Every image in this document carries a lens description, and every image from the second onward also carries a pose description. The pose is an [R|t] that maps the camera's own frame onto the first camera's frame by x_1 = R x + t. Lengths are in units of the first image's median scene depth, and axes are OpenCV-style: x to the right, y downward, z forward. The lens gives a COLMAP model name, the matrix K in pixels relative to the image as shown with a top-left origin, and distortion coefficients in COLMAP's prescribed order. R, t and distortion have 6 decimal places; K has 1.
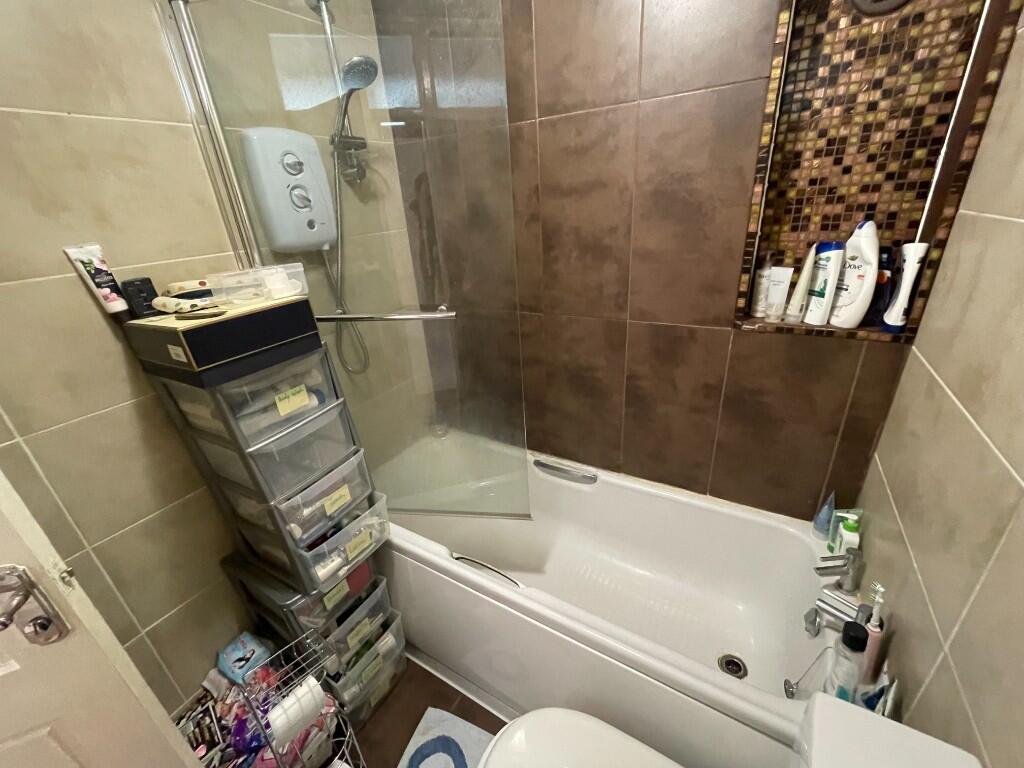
lens RADIAL K [[414.1, 0, 511.1], [0, 414.1, 381.2], [0, 0, 1]] dist [-0.000039, -0.000510]
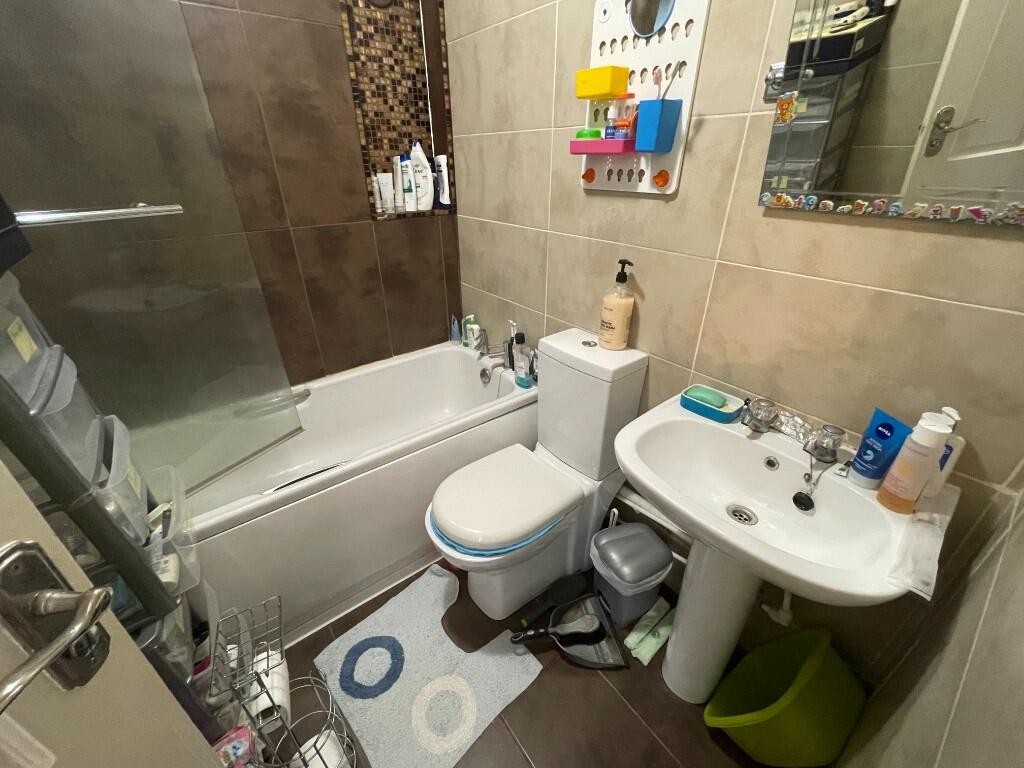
lens RADIAL K [[414.1, 0, 509.8], [0, 414.1, 384.6], [0, 0, 1]] dist [-0.000039, -0.000510]
pose [[0.363520, -0.384664, 0.848461, -0.784797], [0.353386, 0.899637, 0.256458, 0.198462], [-0.861958, 0.206606, 0.462971, 0.086217]]
